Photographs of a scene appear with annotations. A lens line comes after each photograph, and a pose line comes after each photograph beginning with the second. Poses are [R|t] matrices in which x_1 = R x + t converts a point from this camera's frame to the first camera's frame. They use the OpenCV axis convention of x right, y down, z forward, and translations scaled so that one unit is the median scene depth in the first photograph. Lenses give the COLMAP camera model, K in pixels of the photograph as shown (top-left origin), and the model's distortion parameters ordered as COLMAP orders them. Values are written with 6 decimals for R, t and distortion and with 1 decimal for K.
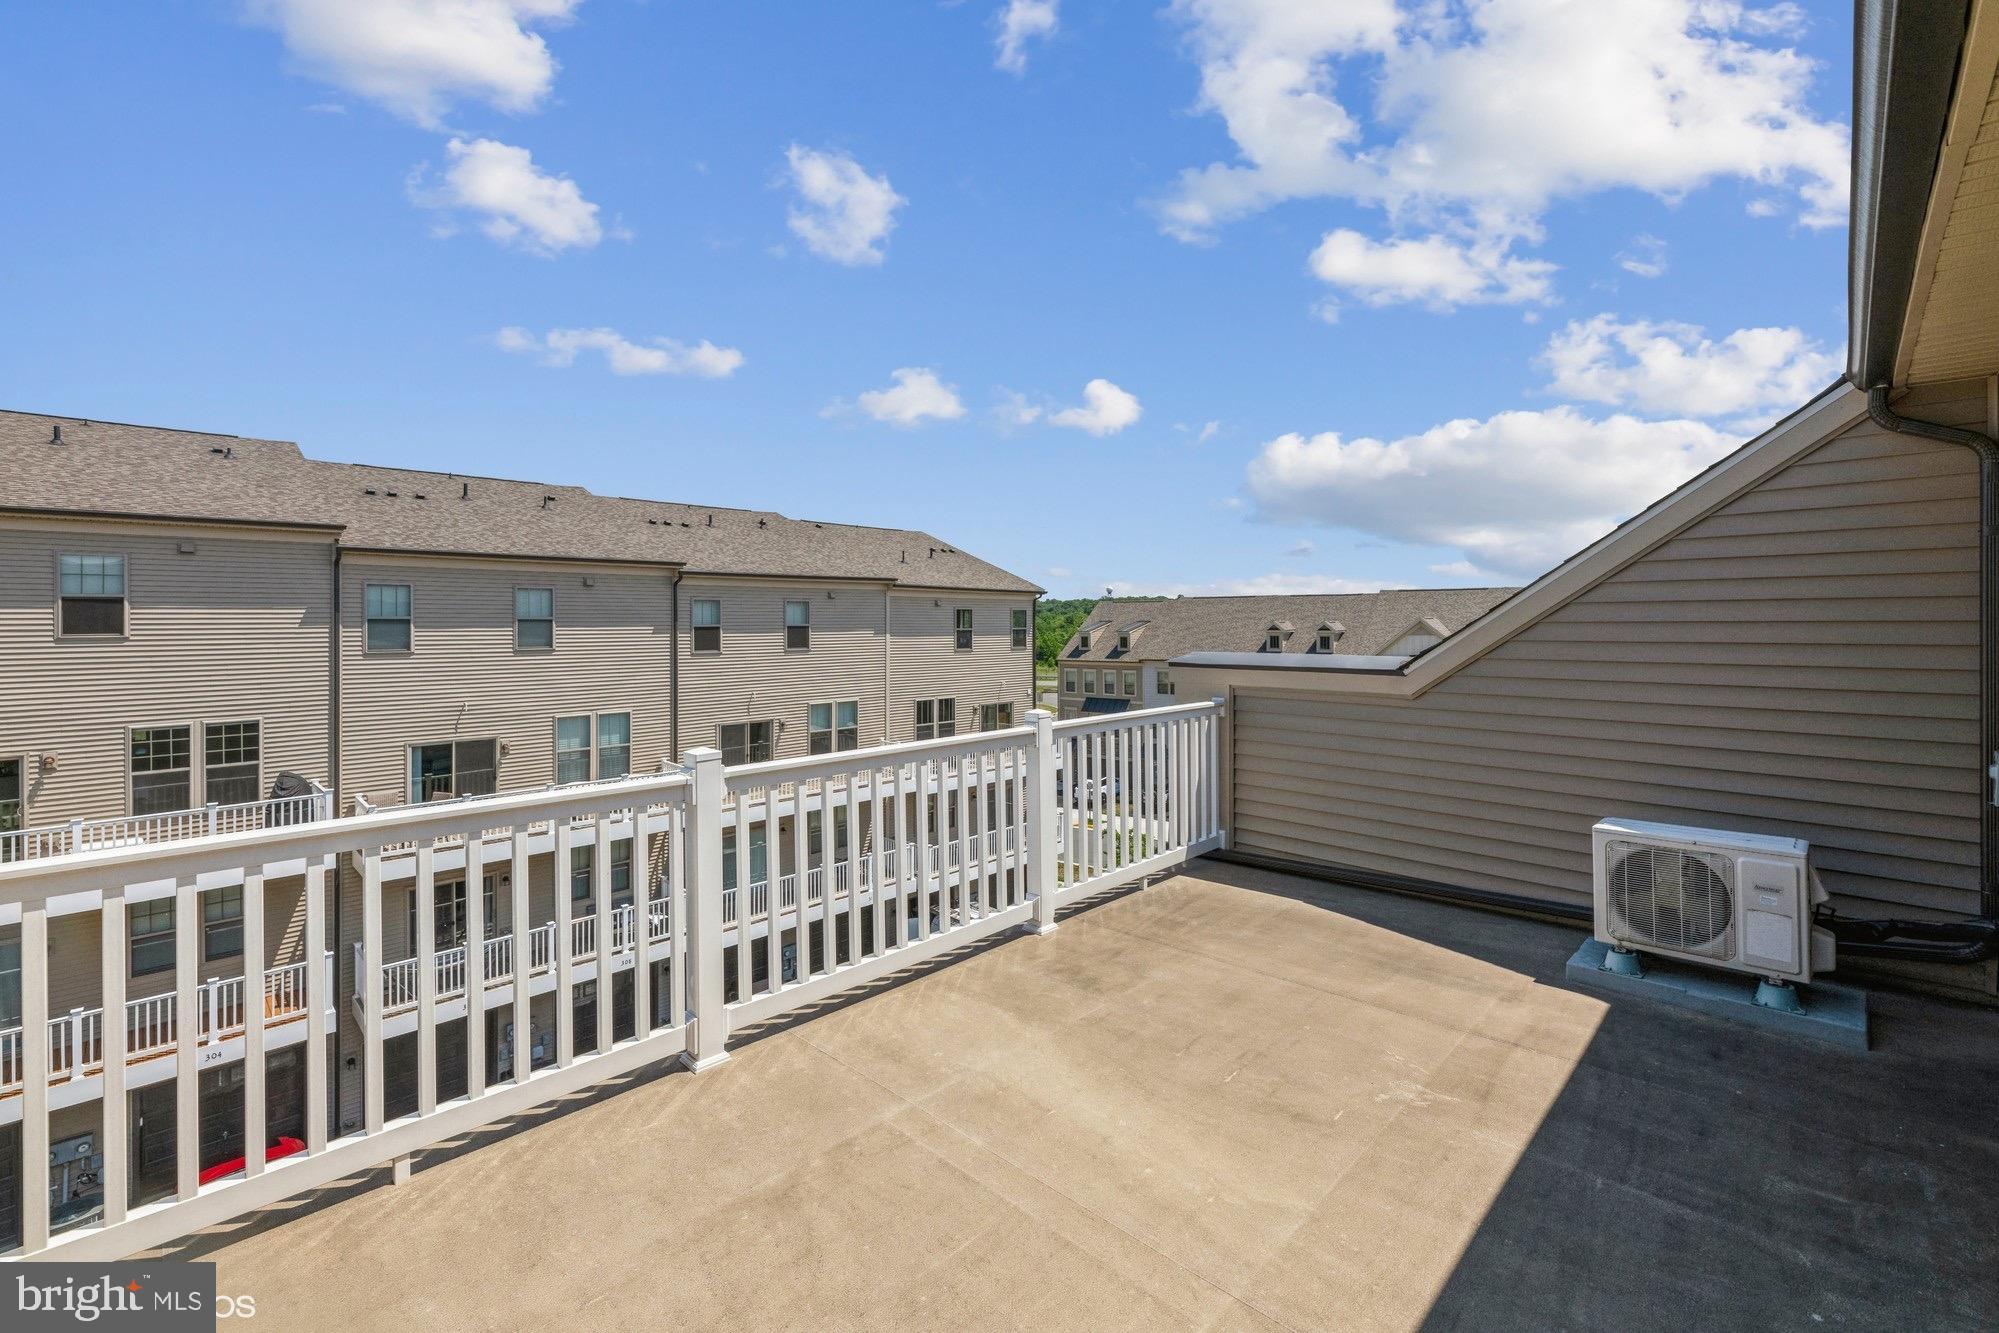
lens RADIAL K [[845.4, 0, 1001.3], [0, 845.4, 626.0], [0, 0, 1]] dist [-0.000384, -0.000202]
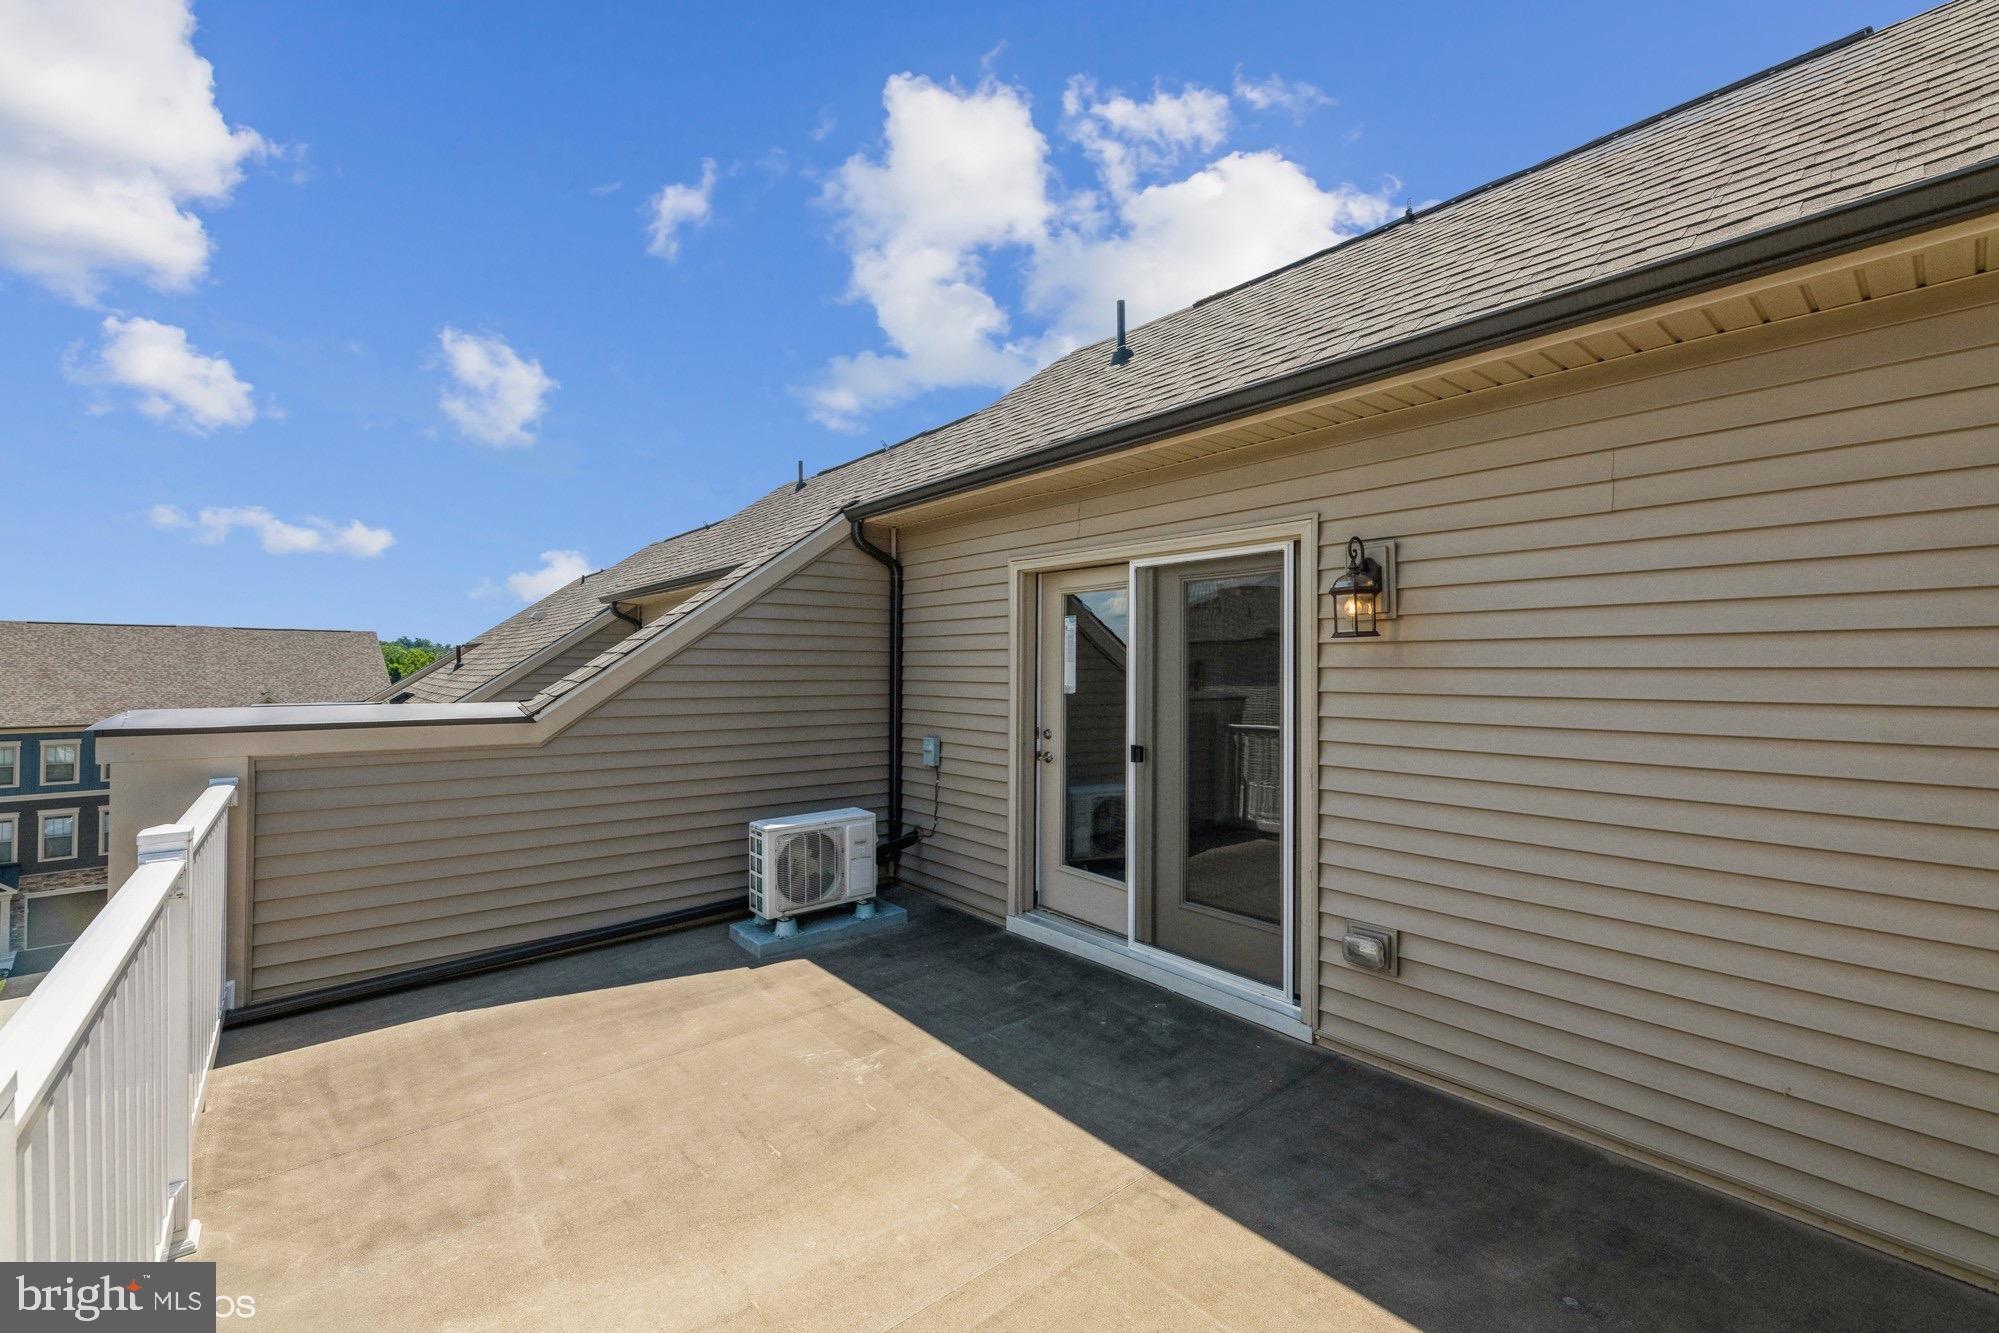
lens RADIAL K [[842.4, 0, 999.5], [0, 842.4, 666.5], [0, 0, 1]] dist [-0.000199, -0.000105]
pose [[0.105505, 0.006456, 0.994398, -0.518948], [0.001695, 0.999976, -0.006672, 0.006261], [-0.994417, 0.002389, 0.105491, 0.540783]]
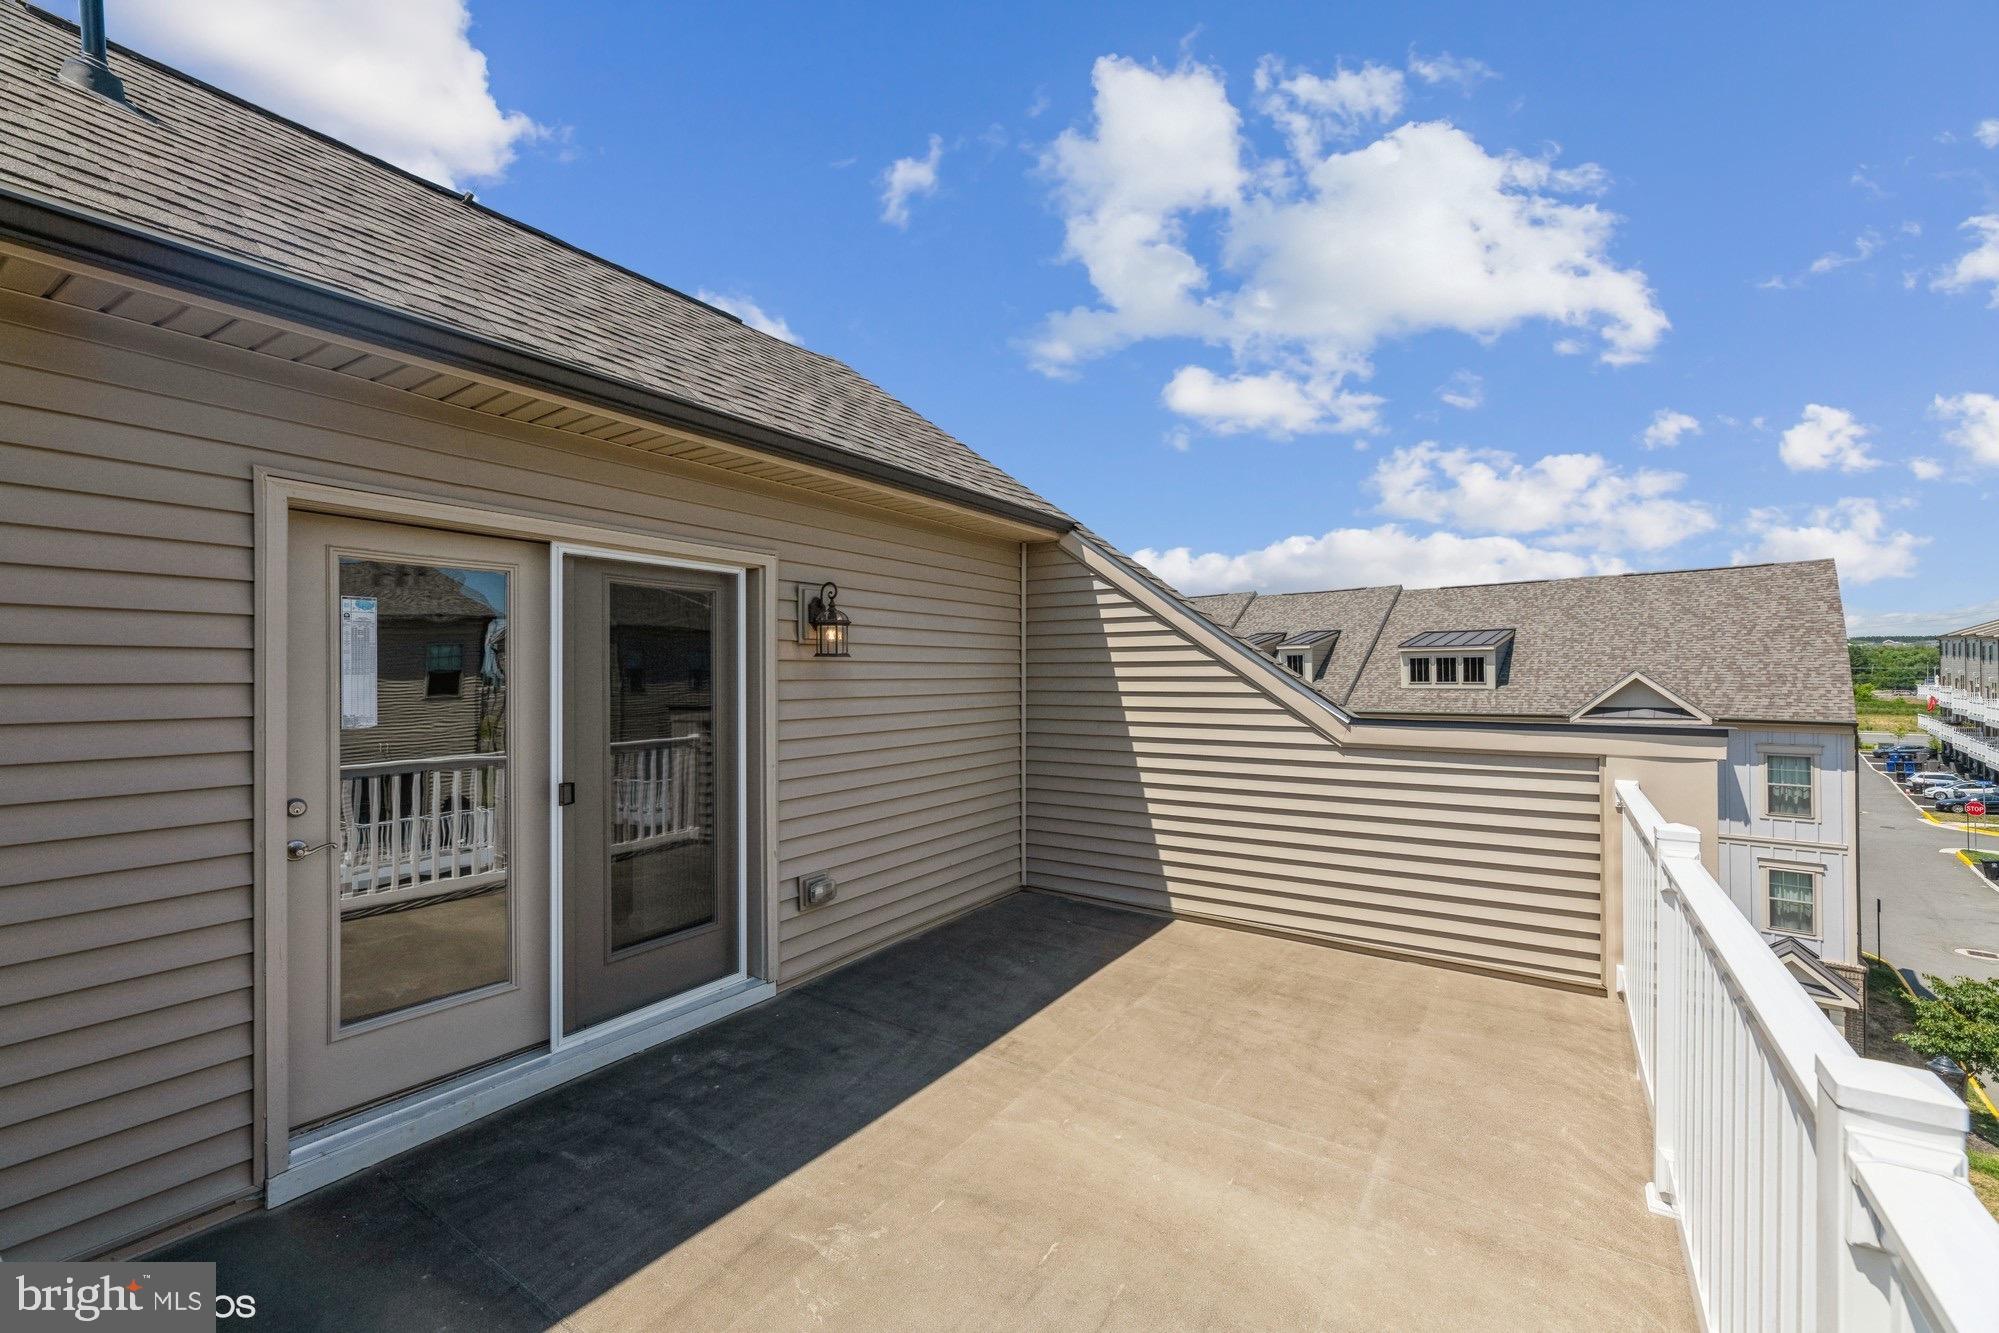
lens RADIAL K [[842.4, 0, 999.5], [0, 842.4, 666.5], [0, 0, 1]] dist [-0.000199, -0.000105]
pose [[-0.979798, 0.006585, -0.199883, 0.391709], [0.007121, 0.999973, -0.001966, -0.011840], [0.199865, -0.003350, -0.979818, 1.462086]]
